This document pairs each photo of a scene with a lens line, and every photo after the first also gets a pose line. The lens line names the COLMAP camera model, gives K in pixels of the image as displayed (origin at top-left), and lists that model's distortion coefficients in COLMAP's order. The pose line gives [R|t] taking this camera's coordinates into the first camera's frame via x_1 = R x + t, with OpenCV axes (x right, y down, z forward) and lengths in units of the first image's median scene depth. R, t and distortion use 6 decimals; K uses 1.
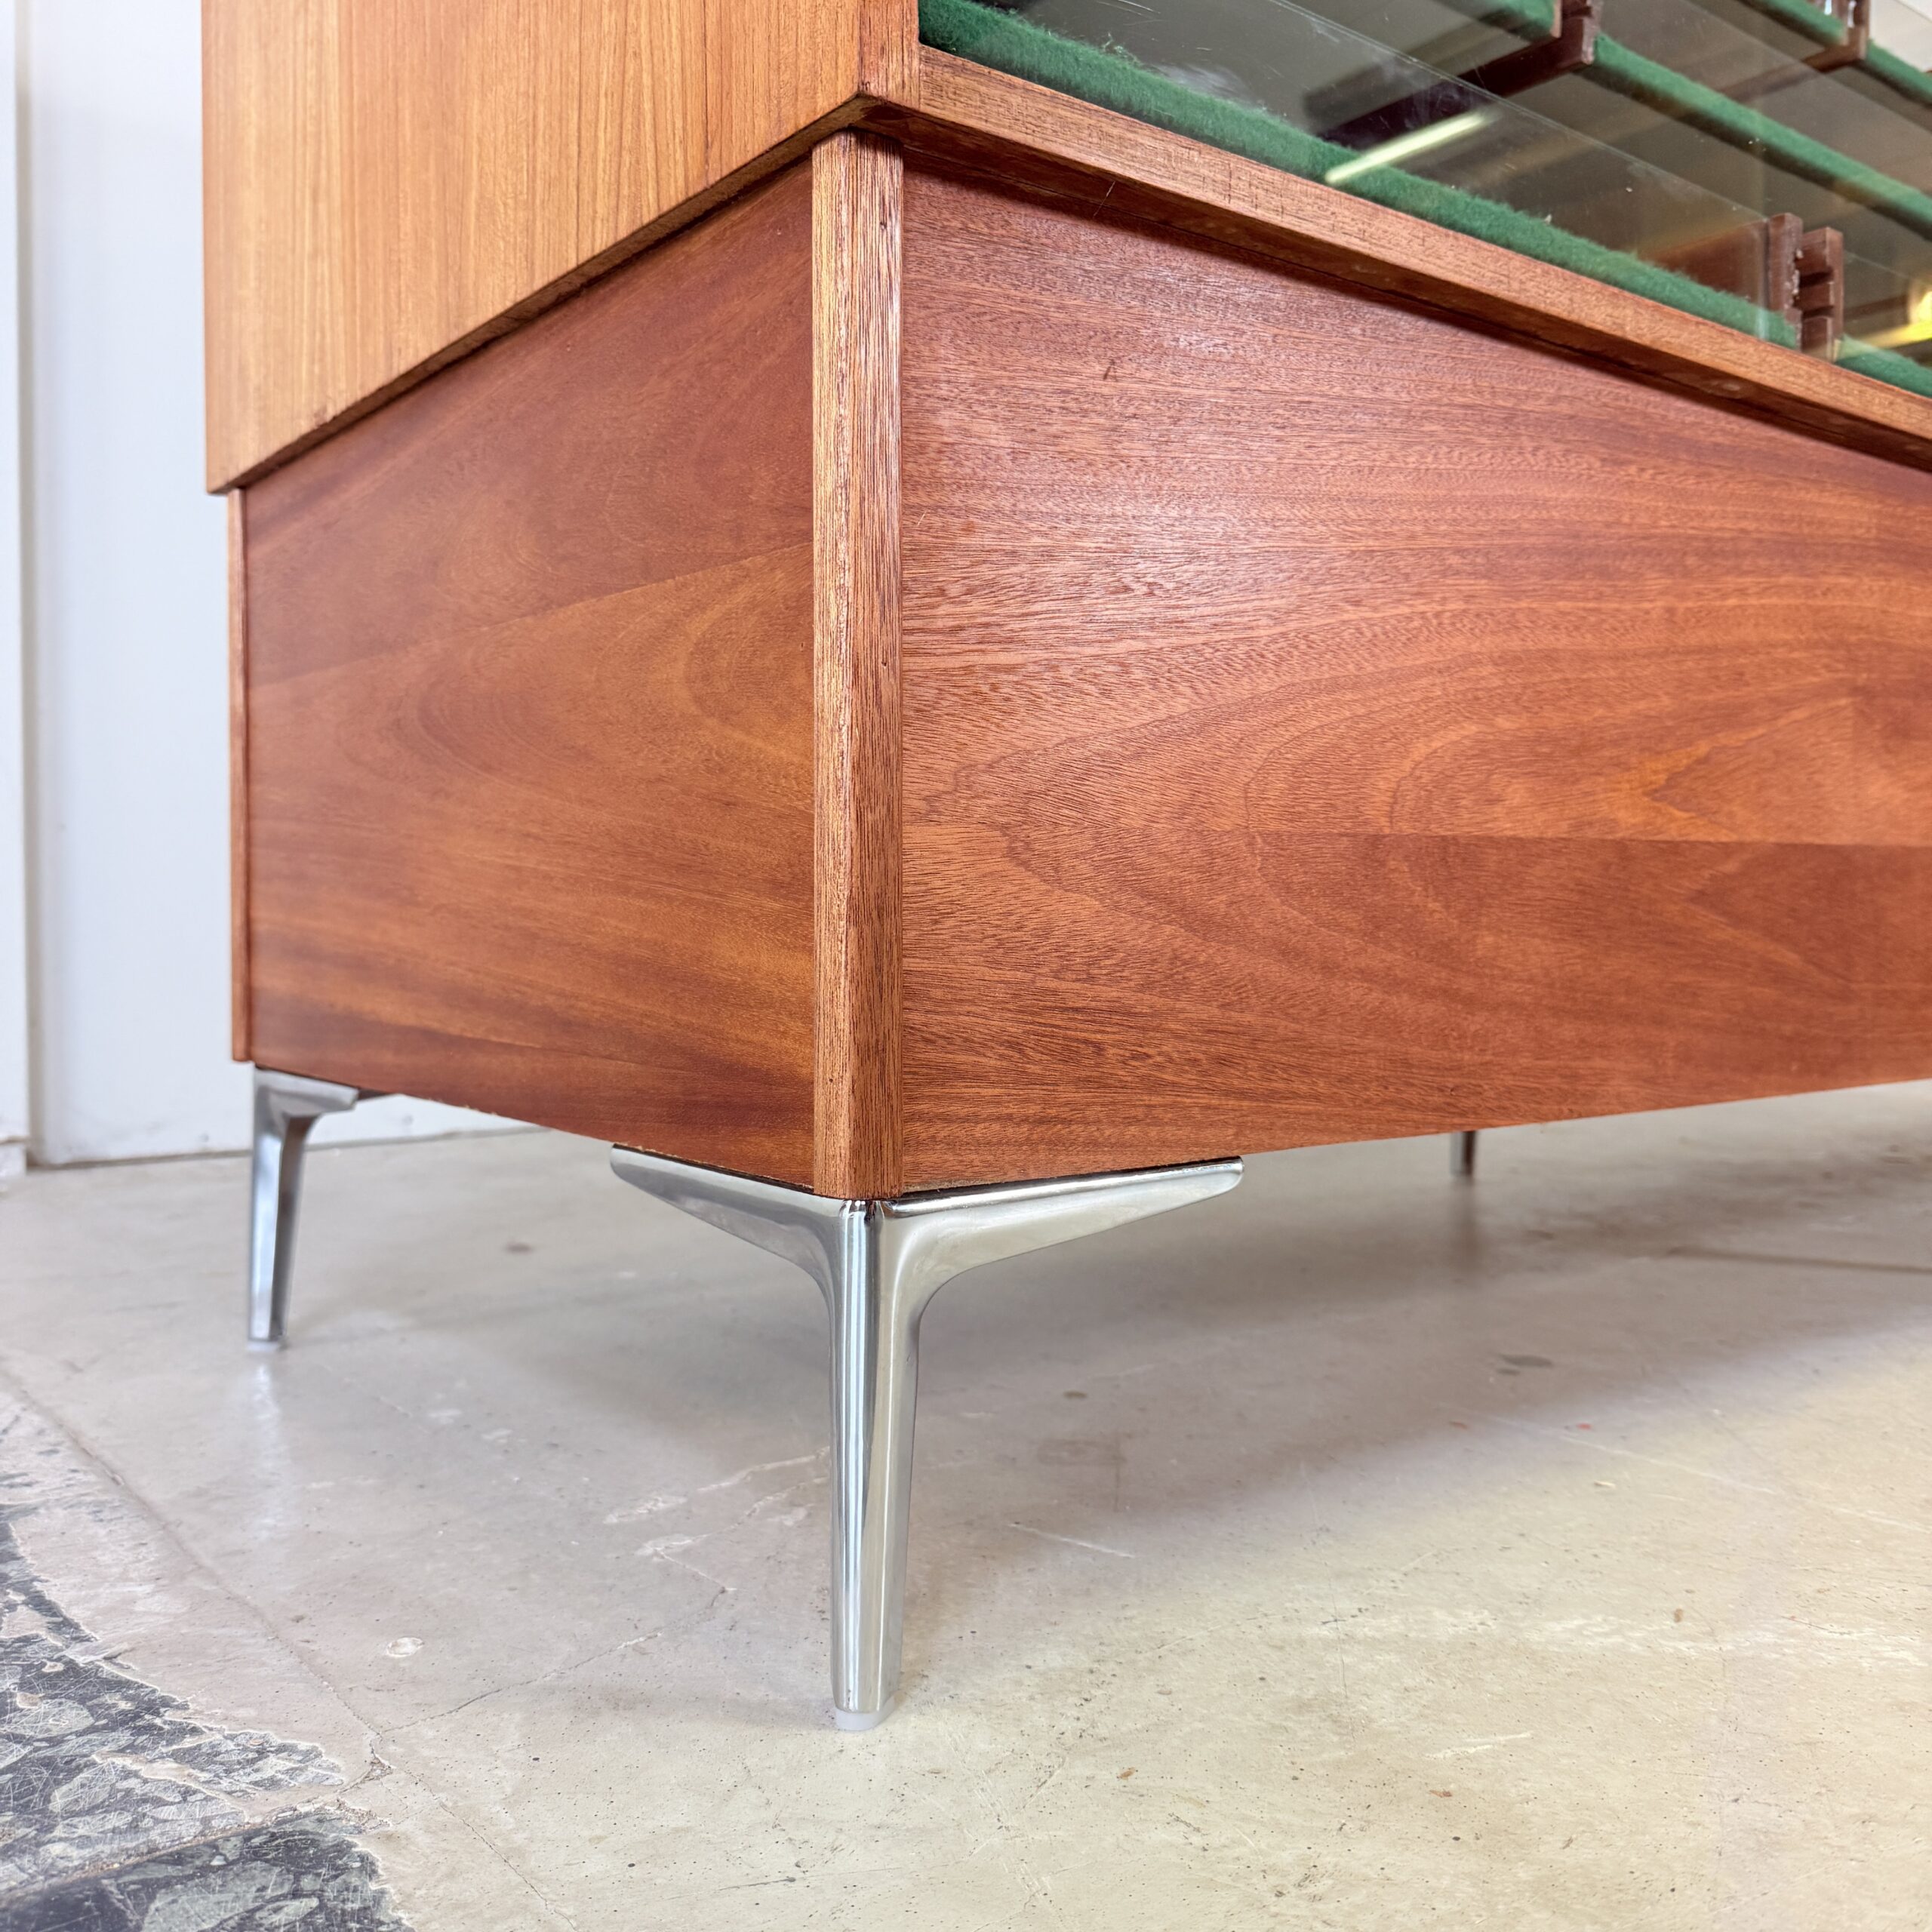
lens RADIAL K [[1858.7, 0, 966.0], [0, 1858.7, 966.0], [0, 0, 1]] dist [0.000803, -0.013249]
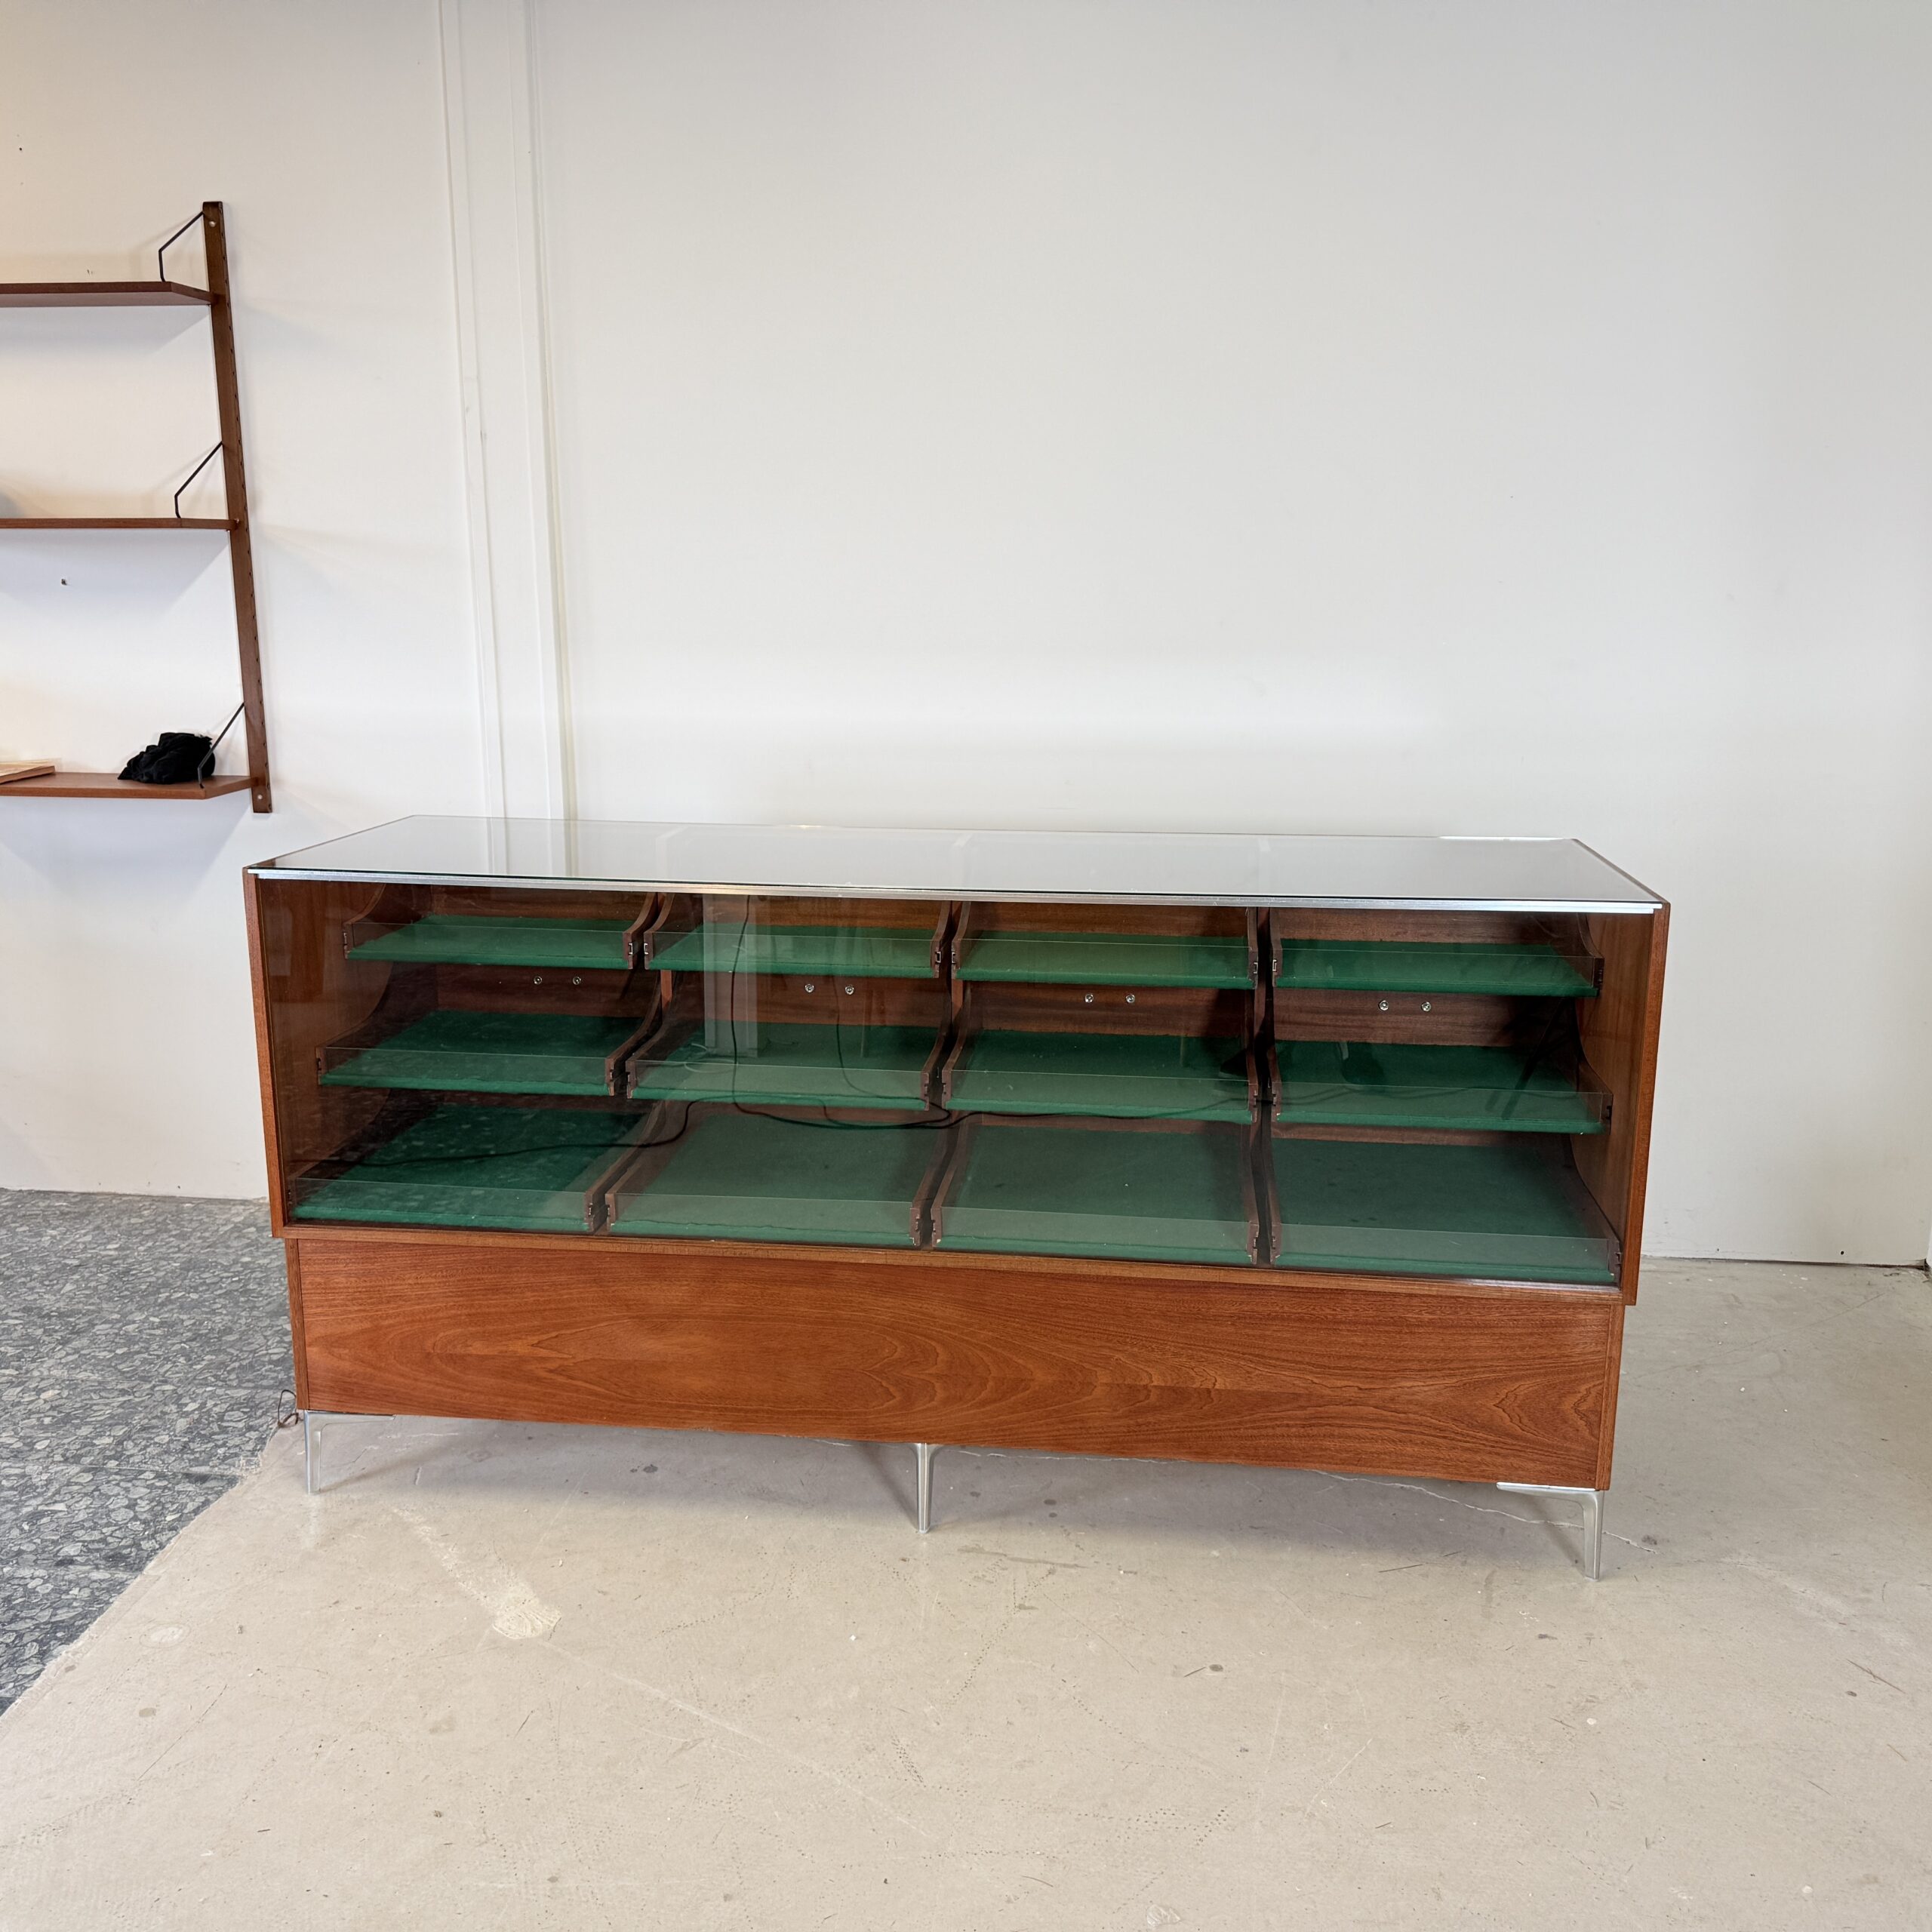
lens RADIAL K [[1824.2, 0, 974.0], [0, 1824.2, 967.0], [0, 0, 1]] dist [0.010780, -0.019733]
pose [[0.719498, 0.148058, -0.678528, 4.691938], [-0.027497, 0.982318, 0.185190, -2.144018], [0.693949, -0.114586, 0.710847, -1.303440]]
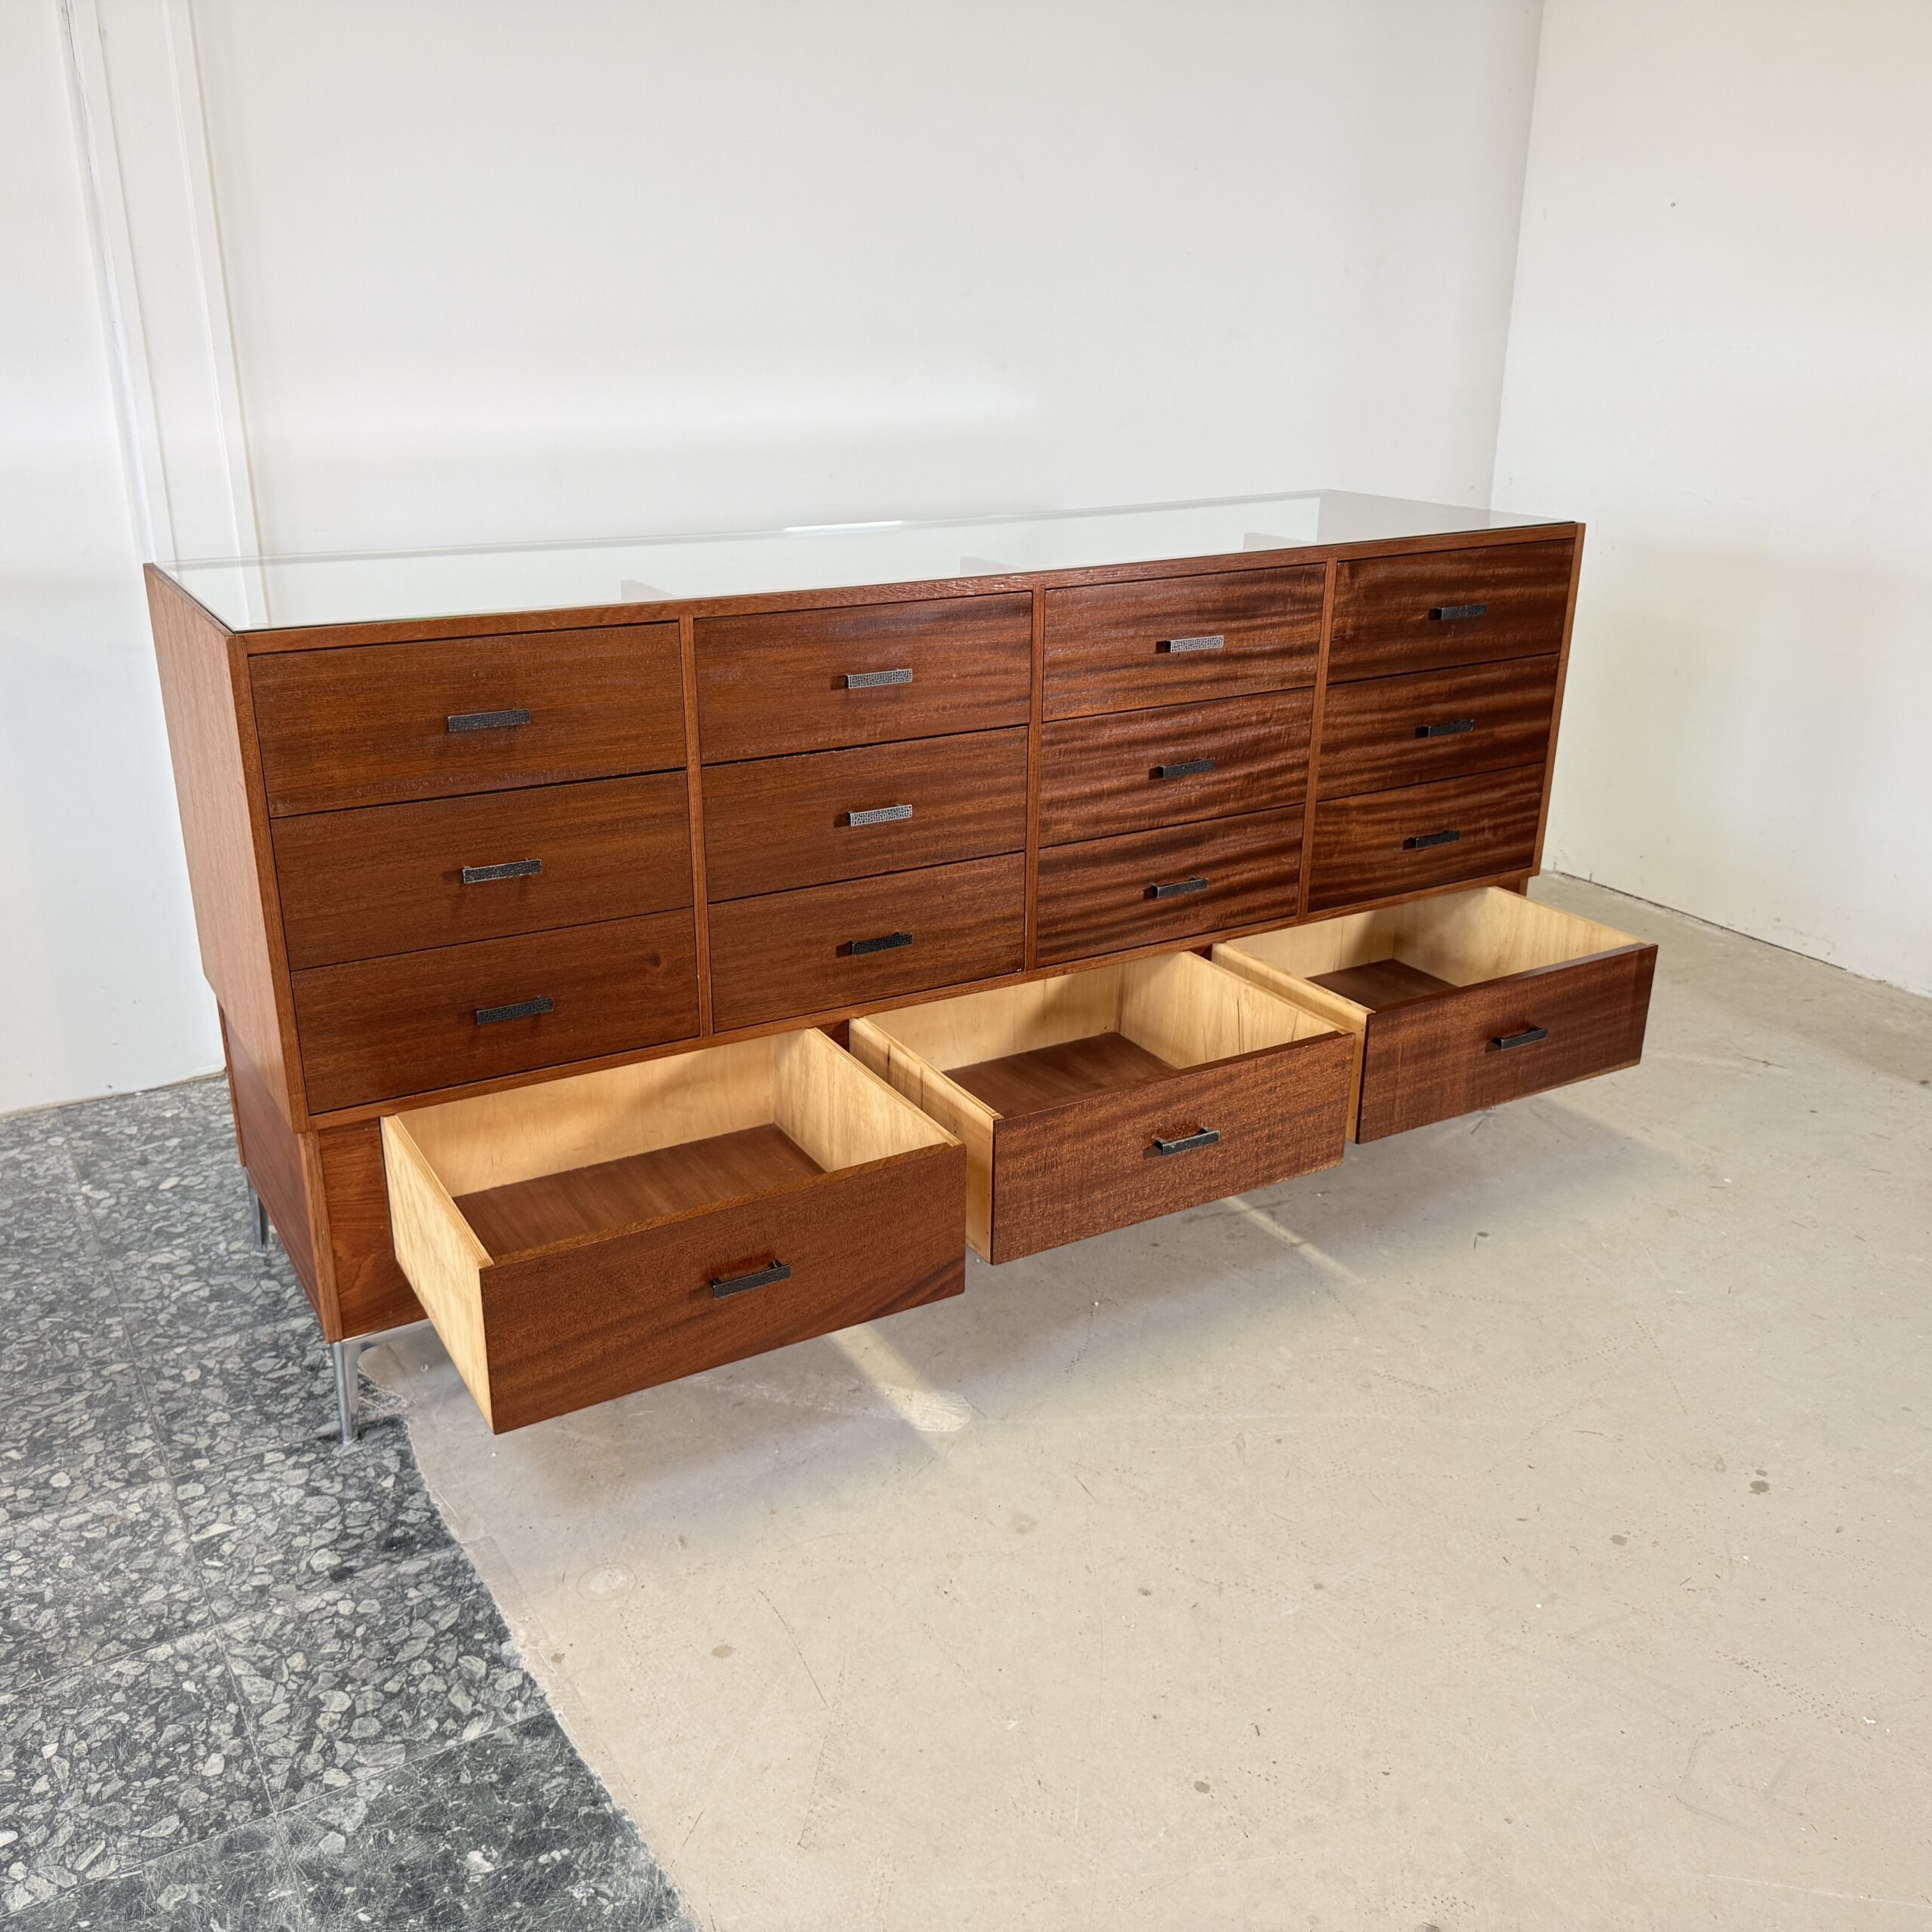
lens RADIAL K [[1812.0, 0, 962.7], [0, 1812.0, 967.9], [0, 0, 1]] dist [0.045112, -0.085349]
pose [[0.991393, 0.046953, -0.122214, 1.472973], [-0.006277, 0.949453, 0.313847, -1.935335], [0.130772, -0.310378, 0.941575, -2.639385]]
